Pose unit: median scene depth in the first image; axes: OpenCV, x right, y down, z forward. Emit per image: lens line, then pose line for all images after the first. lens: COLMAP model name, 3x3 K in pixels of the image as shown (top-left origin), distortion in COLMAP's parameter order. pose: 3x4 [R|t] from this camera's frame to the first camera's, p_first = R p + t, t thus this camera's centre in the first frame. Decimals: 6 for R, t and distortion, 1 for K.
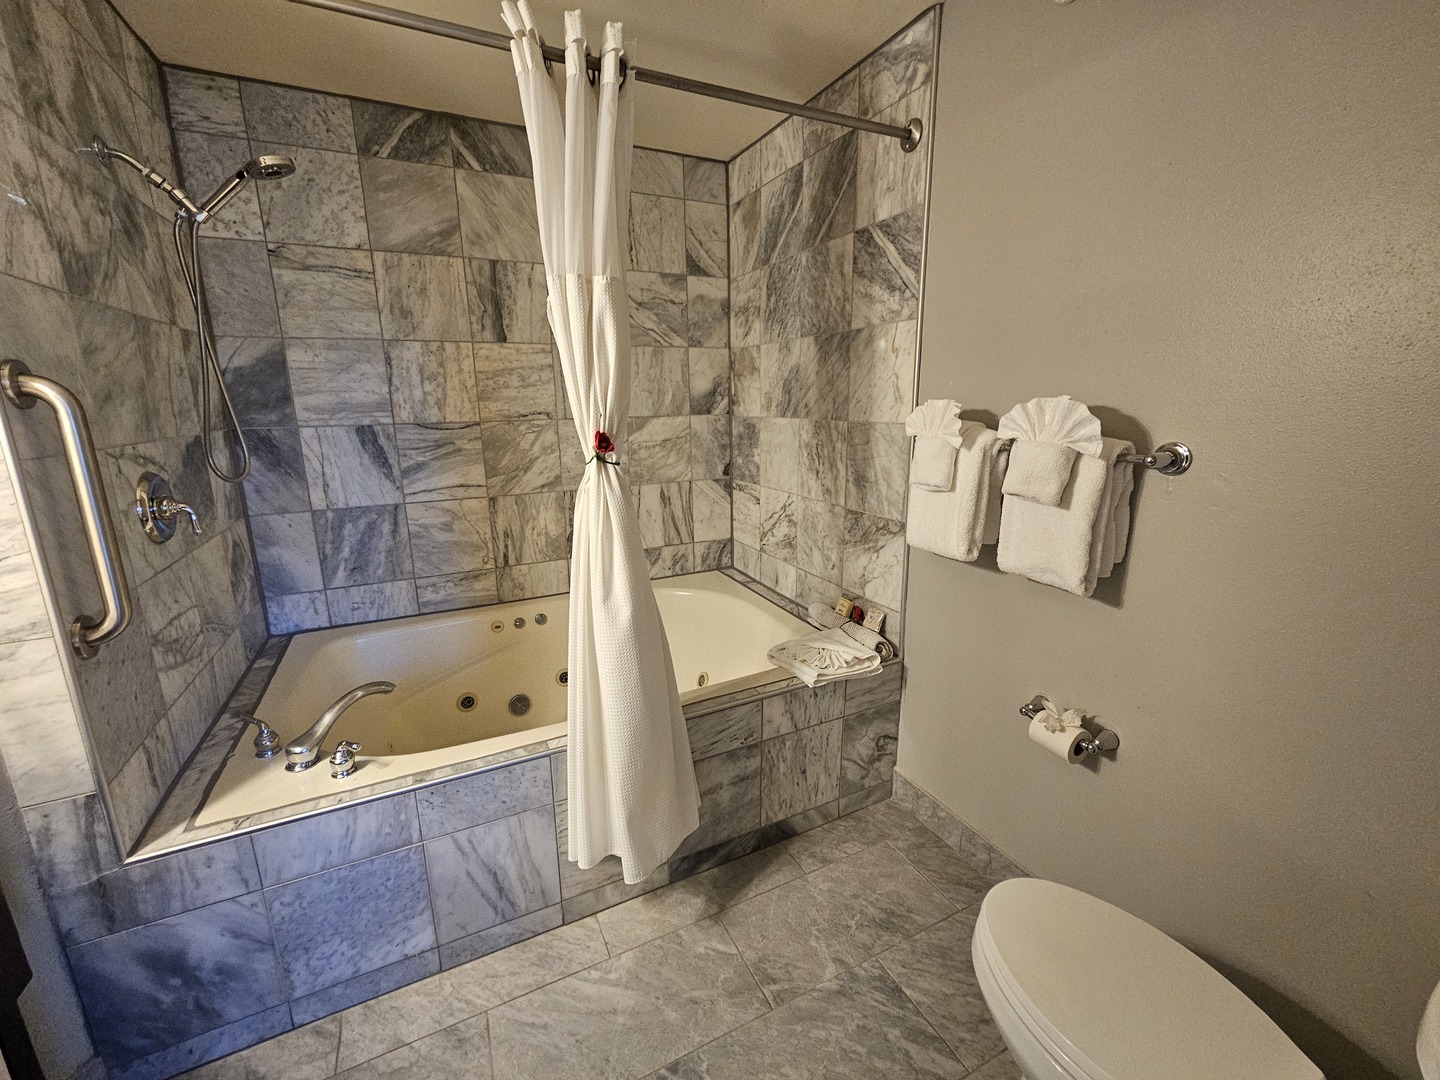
lens RADIAL K [[593.5, 0, 716.4], [0, 593.5, 533.2], [0, 0, 1]] dist [0.000028, 0.000103]
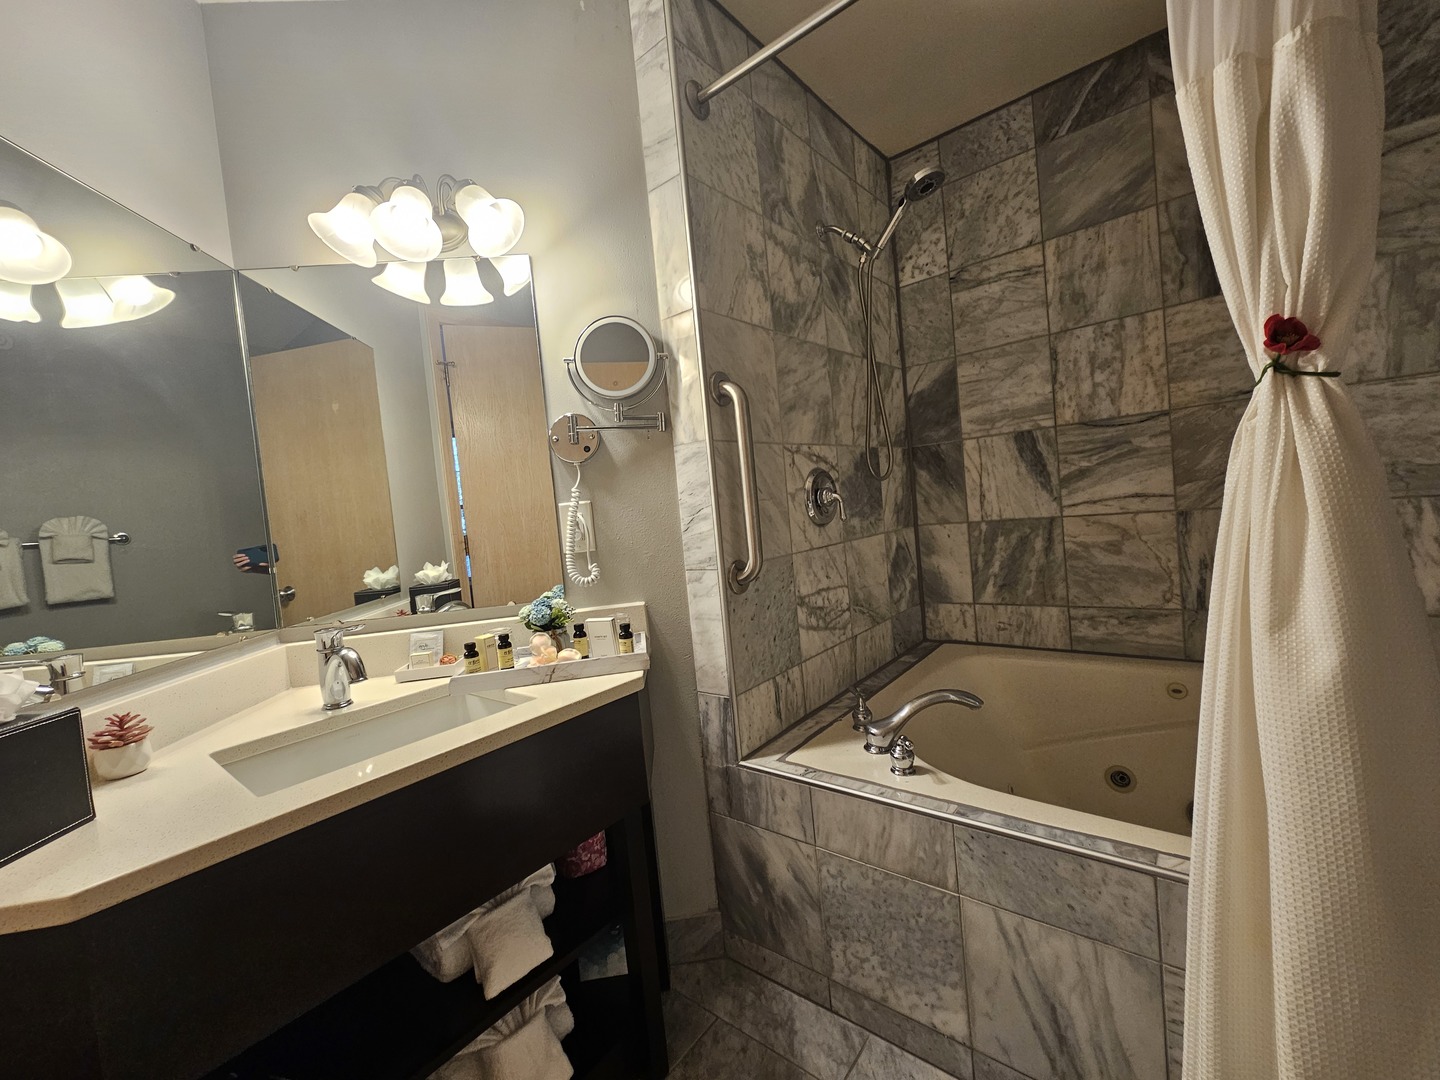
lens RADIAL K [[593.5, 0, 716.4], [0, 593.5, 533.2], [0, 0, 1]] dist [0.000028, 0.000103]
pose [[0.414599, 0.014559, -0.909888, 0.063059], [-0.115722, 0.992598, -0.036848, 0.075644], [0.902616, 0.120572, 0.413215, 0.227588]]
